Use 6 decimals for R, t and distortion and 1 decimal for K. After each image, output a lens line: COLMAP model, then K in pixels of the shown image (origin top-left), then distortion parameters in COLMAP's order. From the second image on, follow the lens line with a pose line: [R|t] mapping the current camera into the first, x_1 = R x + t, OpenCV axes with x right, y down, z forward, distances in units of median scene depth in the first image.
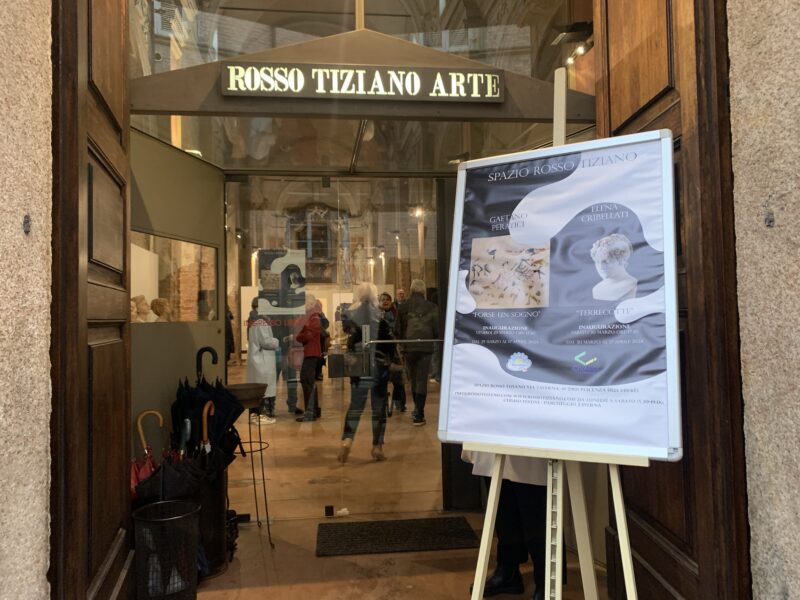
lens RADIAL K [[617.1, 0, 400.0], [0, 617.1, 300.0], [0, 0, 1]] dist [0.012978, -0.010460]
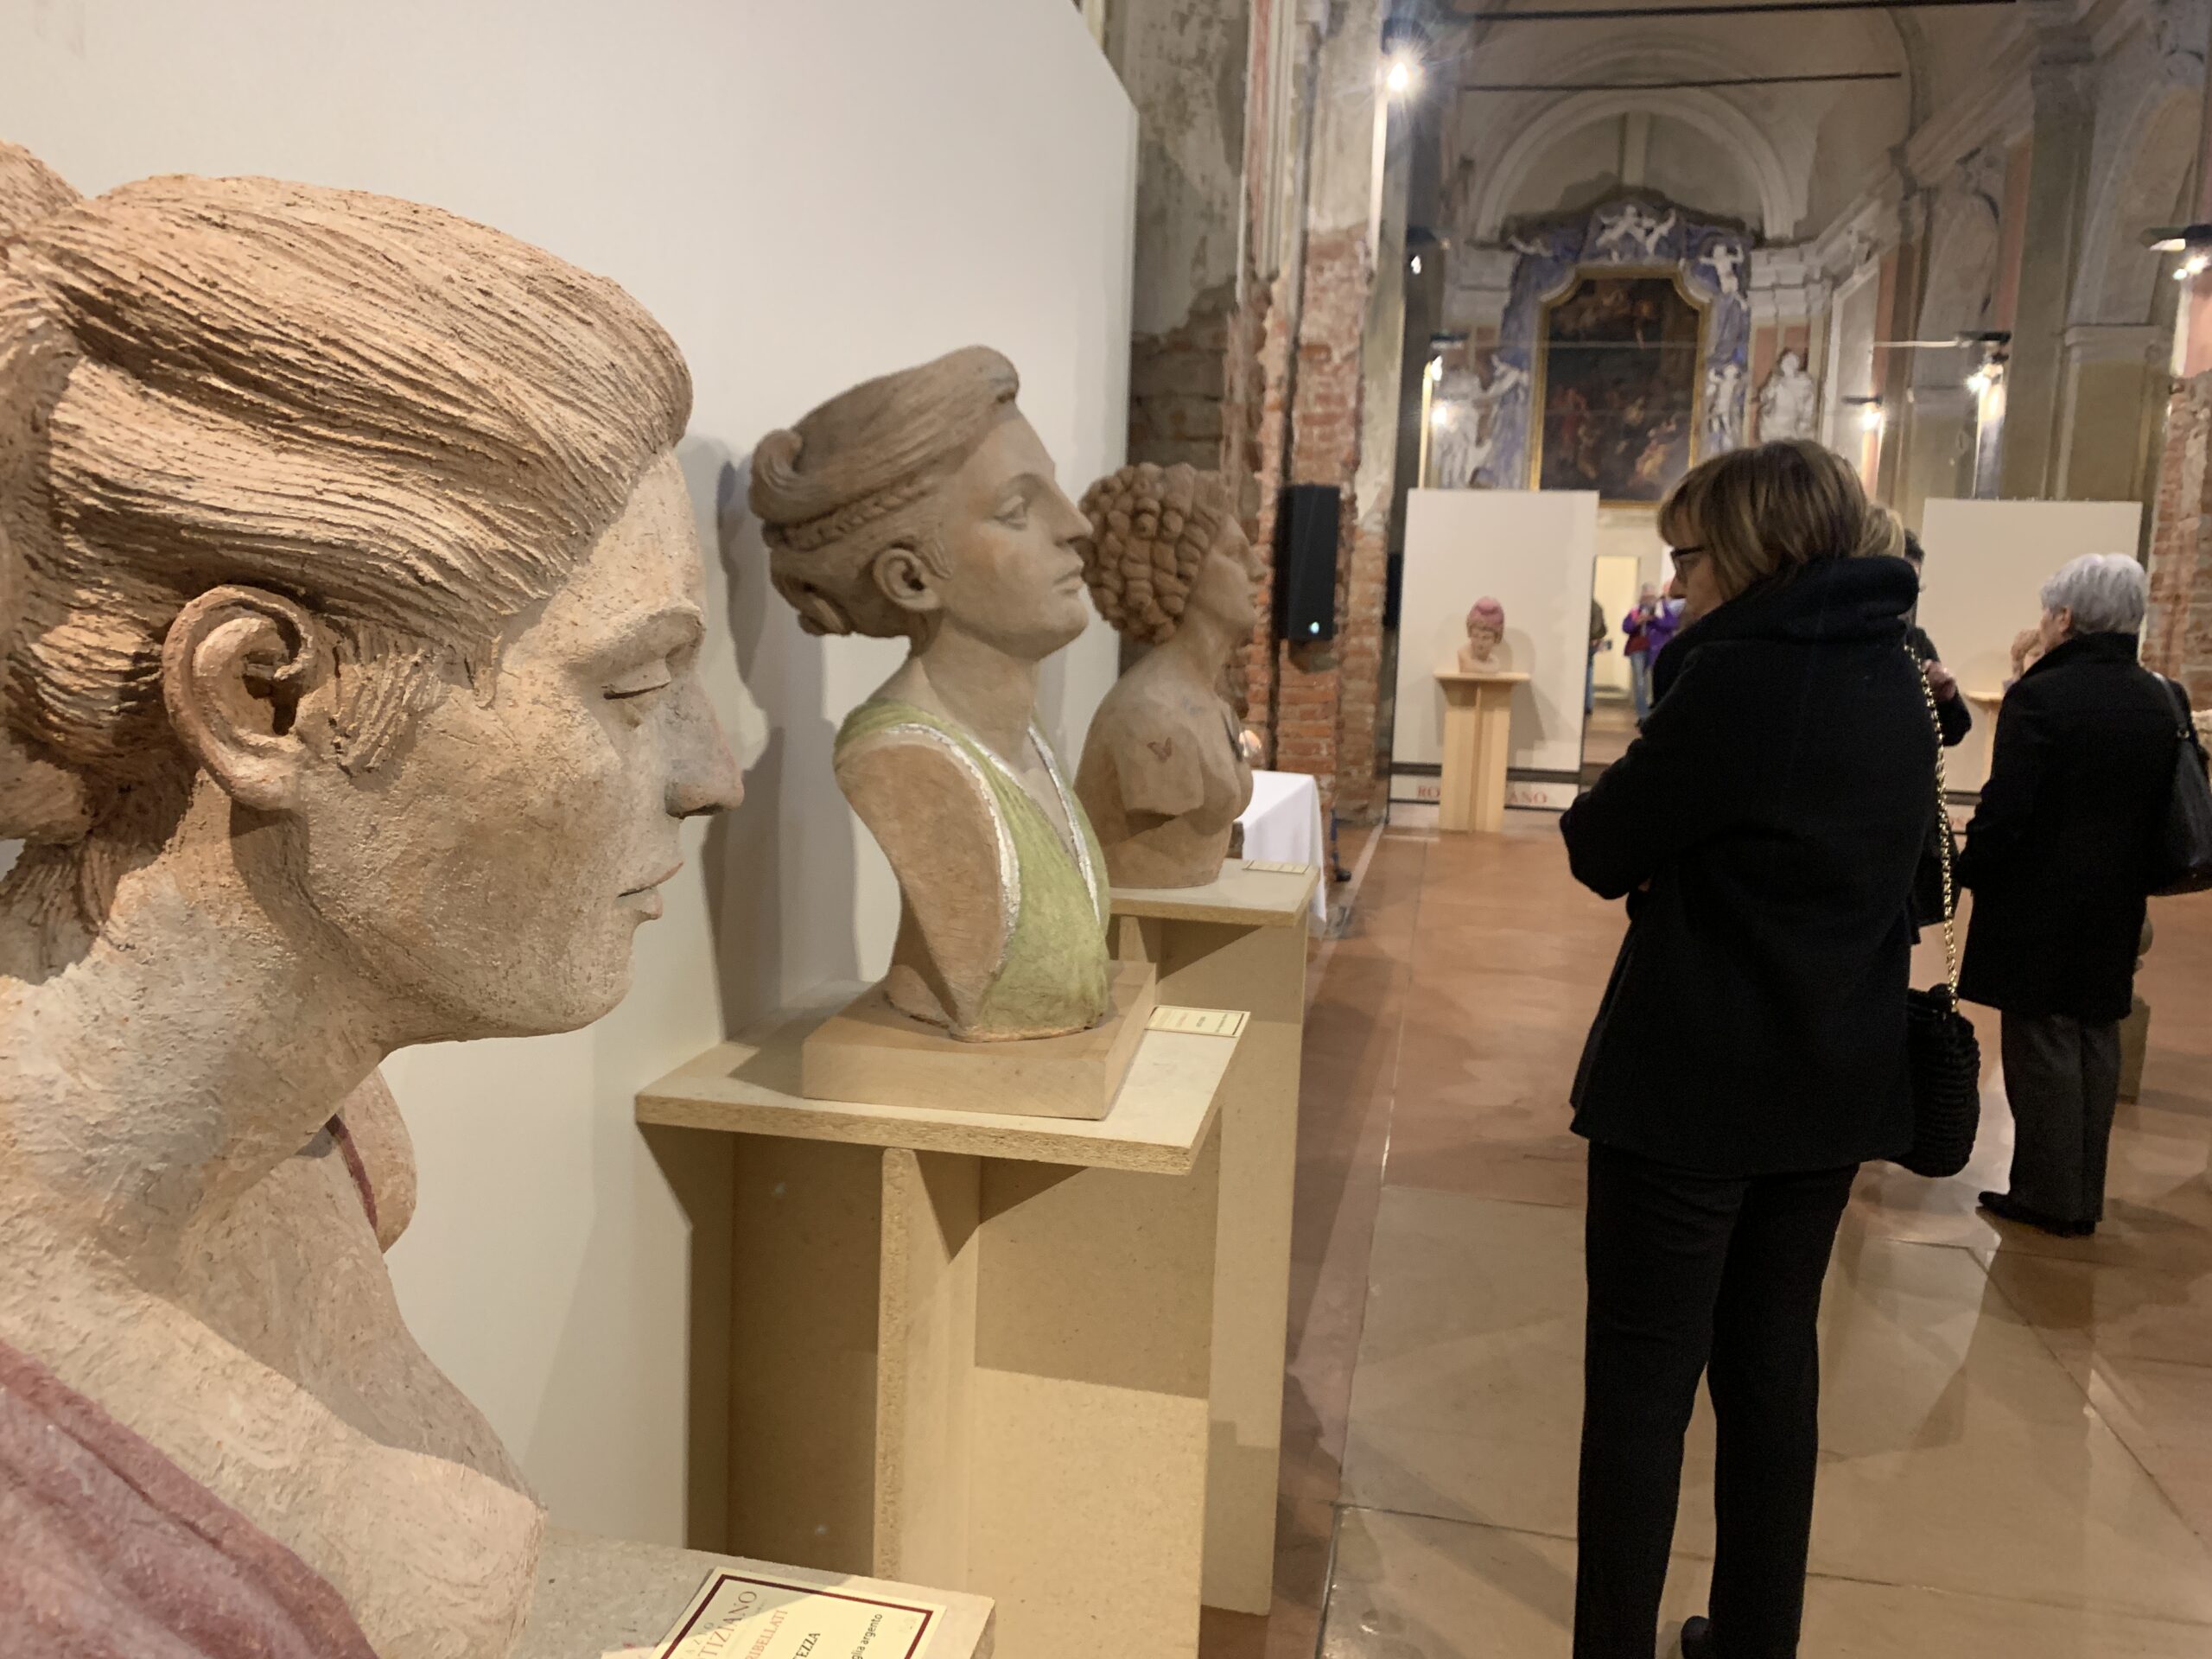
lens RADIAL K [[1727.0, 0, 1099.4], [0, 1727.0, 790.1], [0, 0, 1]] dist [0.011351, 0.005226]
pose [[0.938451, 0.088337, -0.333924, -0.078679], [-0.043069, 0.989125, 0.140627, 0.002385], [0.342715, -0.117590, 0.932051, 0.191941]]
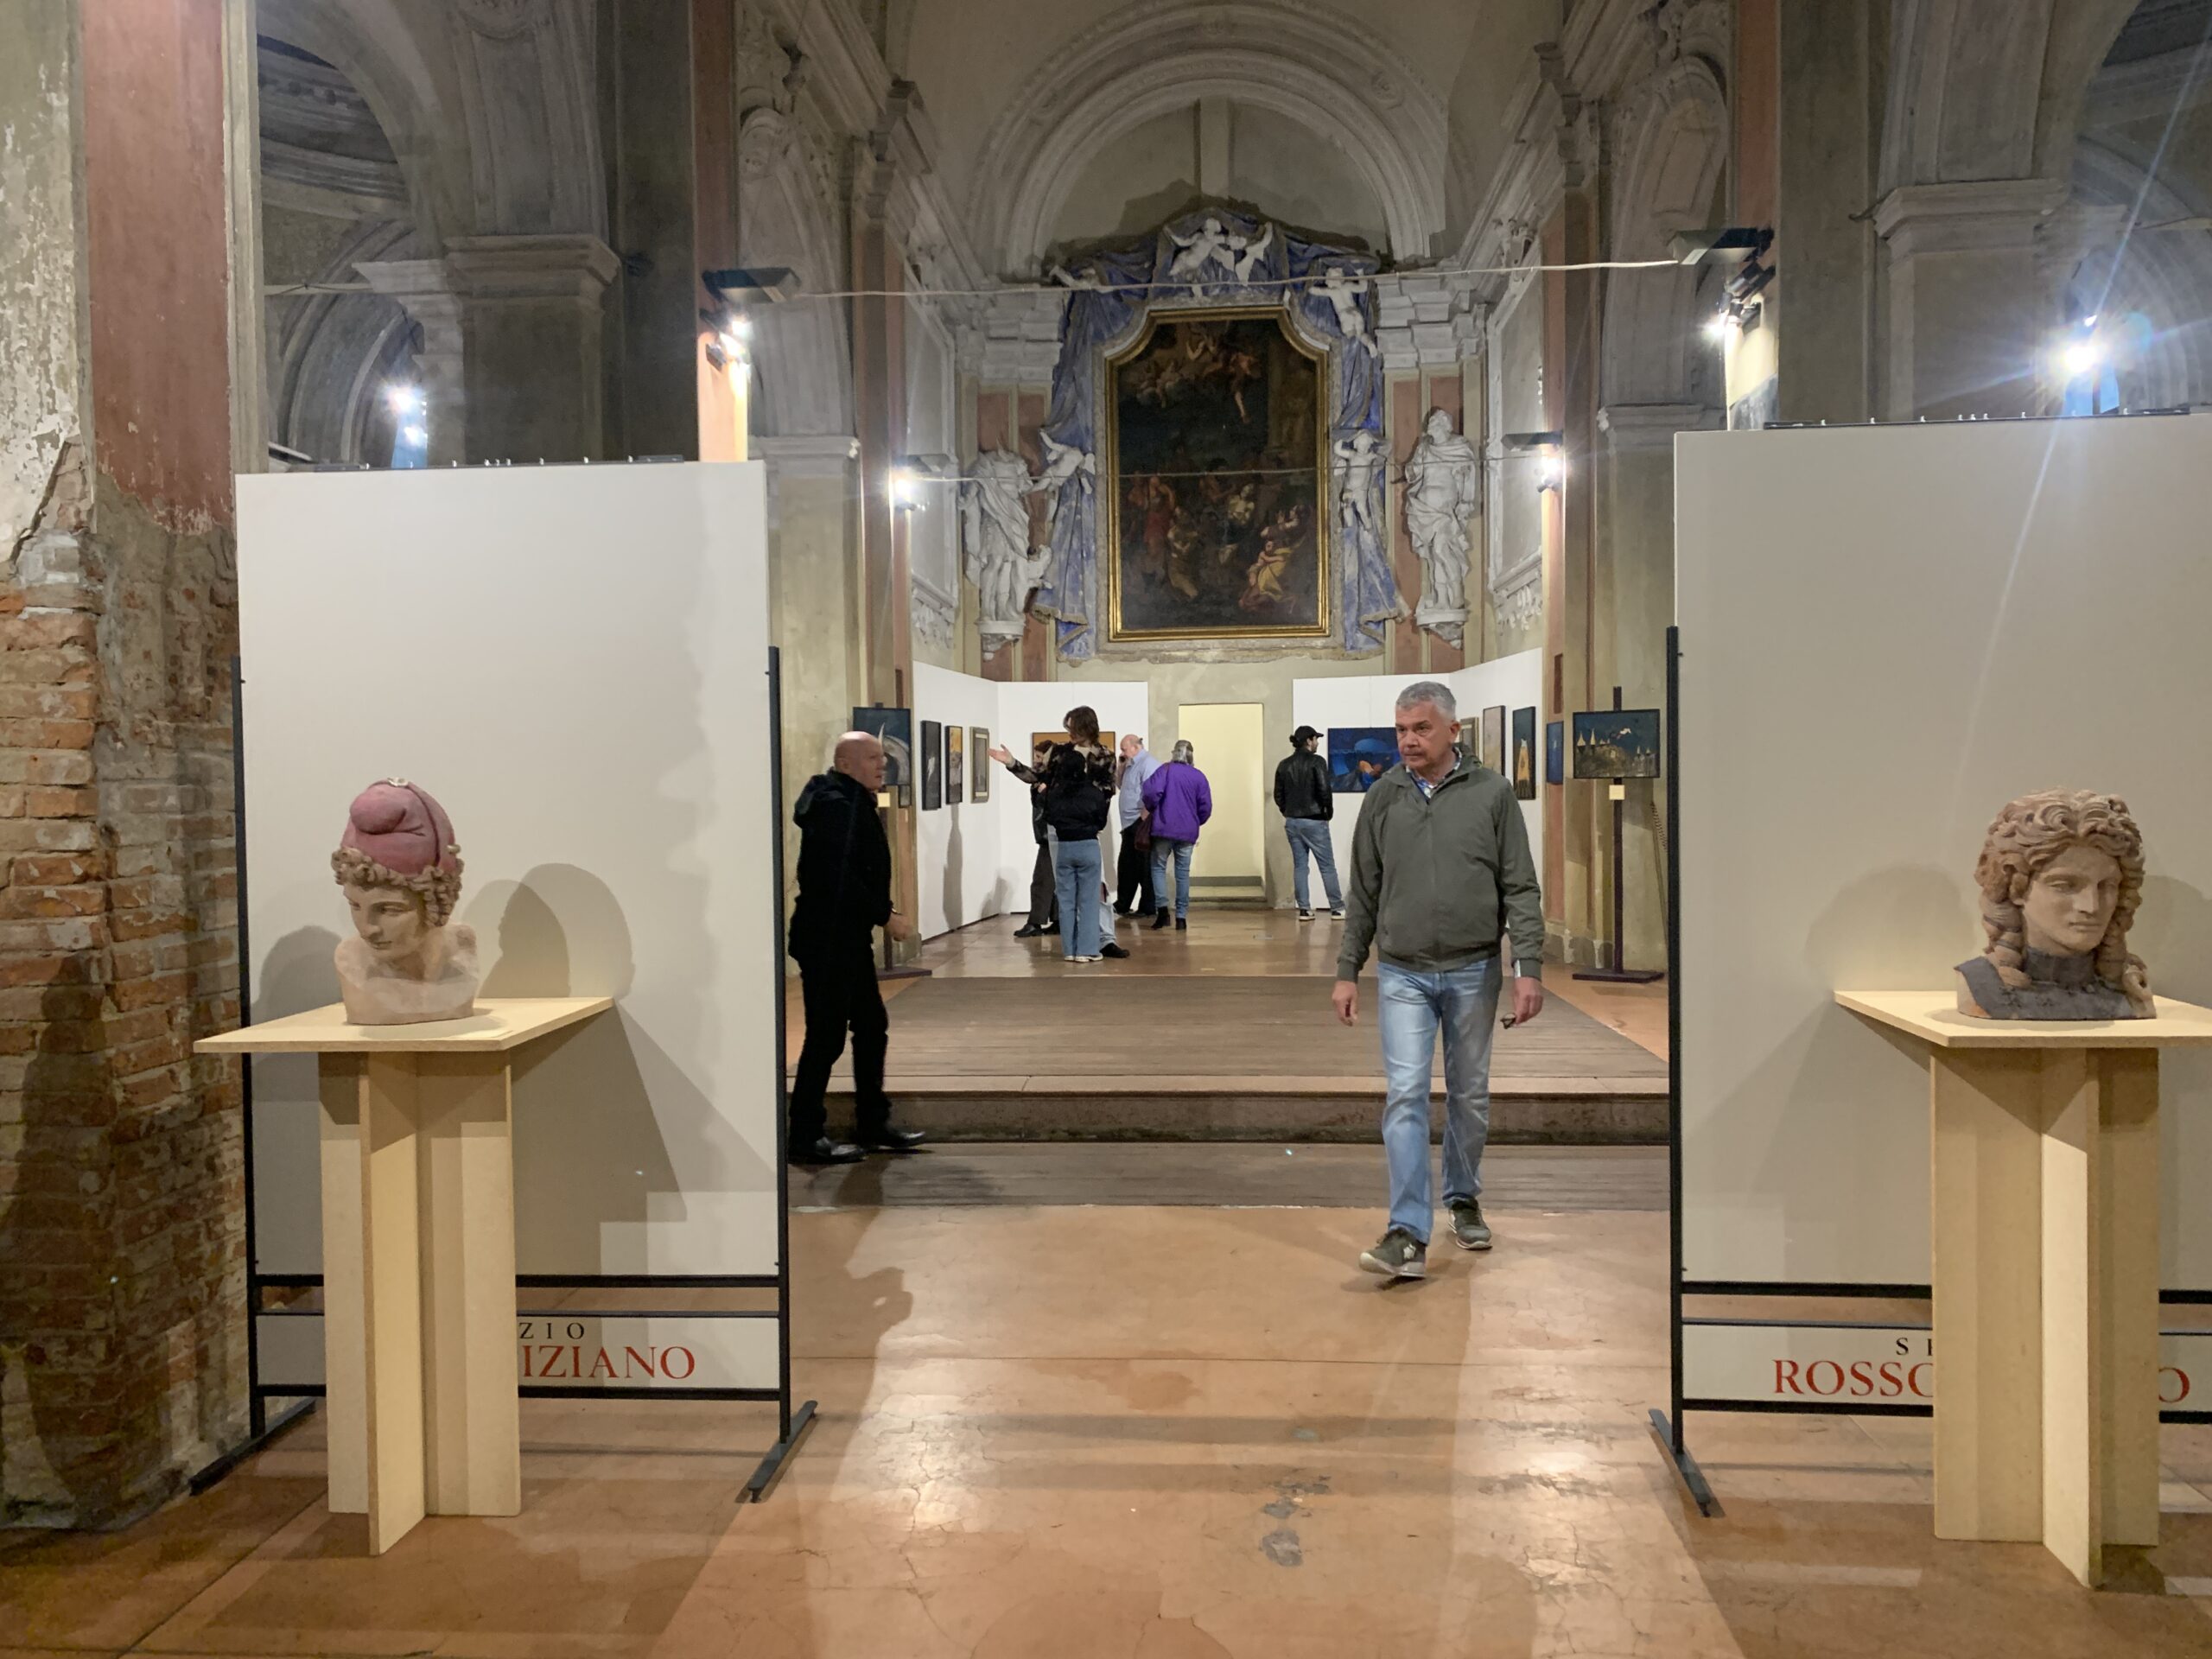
lens RADIAL K [[1706.3, 0, 1106.0], [0, 1706.3, 829.5], [0, 0, 1]] dist [0.012978, -0.010460]
pose [[0.978805, 0.007917, -0.204640, -0.057446], [0.003746, 0.998393, 0.056542, 0.006543], [0.204759, -0.056110, 0.977203, 0.462636]]
